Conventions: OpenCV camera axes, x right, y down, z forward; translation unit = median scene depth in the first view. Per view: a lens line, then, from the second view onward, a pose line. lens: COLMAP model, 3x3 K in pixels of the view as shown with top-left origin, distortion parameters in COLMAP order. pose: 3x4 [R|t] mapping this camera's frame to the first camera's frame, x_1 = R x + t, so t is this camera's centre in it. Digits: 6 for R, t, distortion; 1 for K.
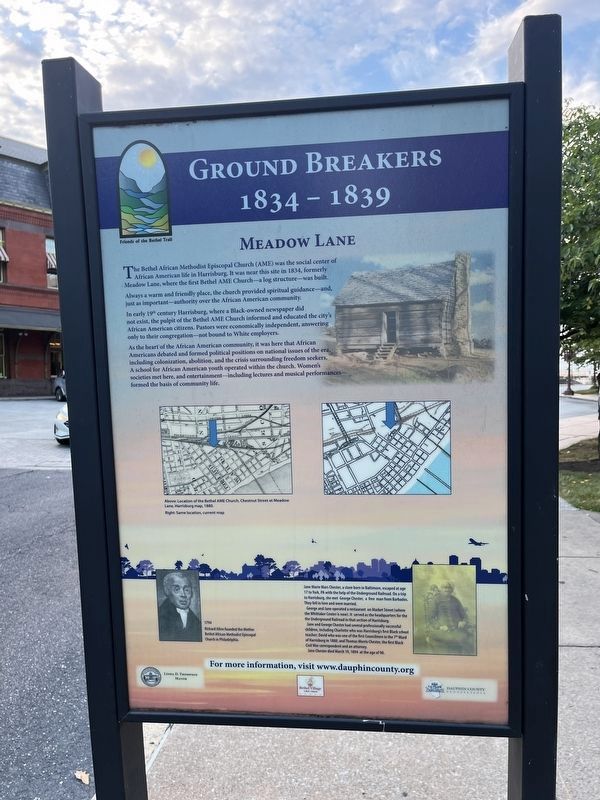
lens RADIAL K [[598.3, 0, 303.2], [0, 598.3, 403.9], [0, 0, 1]] dist [0.004835, -0.035001]
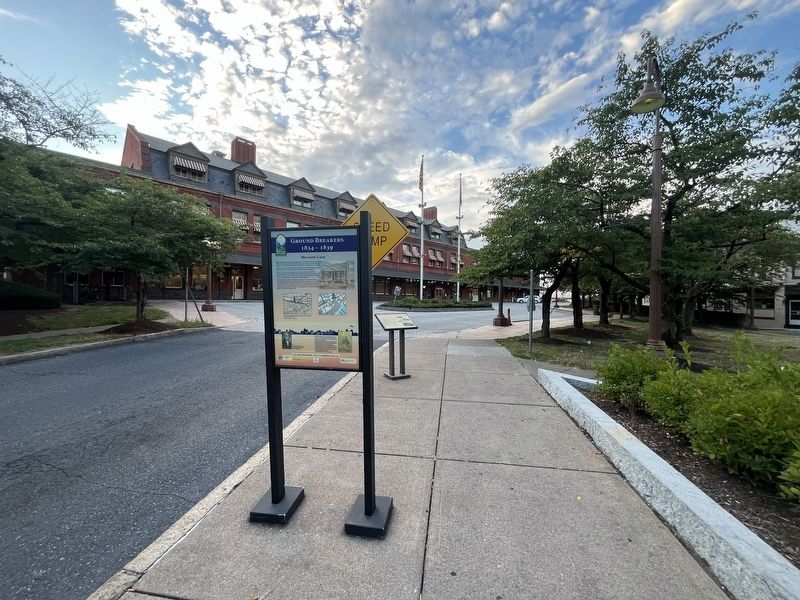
lens RADIAL K [[322.2, 0, 397.6], [0, 322.2, 299.5], [0, 0, 1]] dist [0.001654, 0.000148]
pose [[0.997282, 0.026216, -0.068863, 0.732311], [-0.028293, 0.999168, -0.029366, 0.090608], [0.068036, 0.031235, 0.997194, -1.250114]]
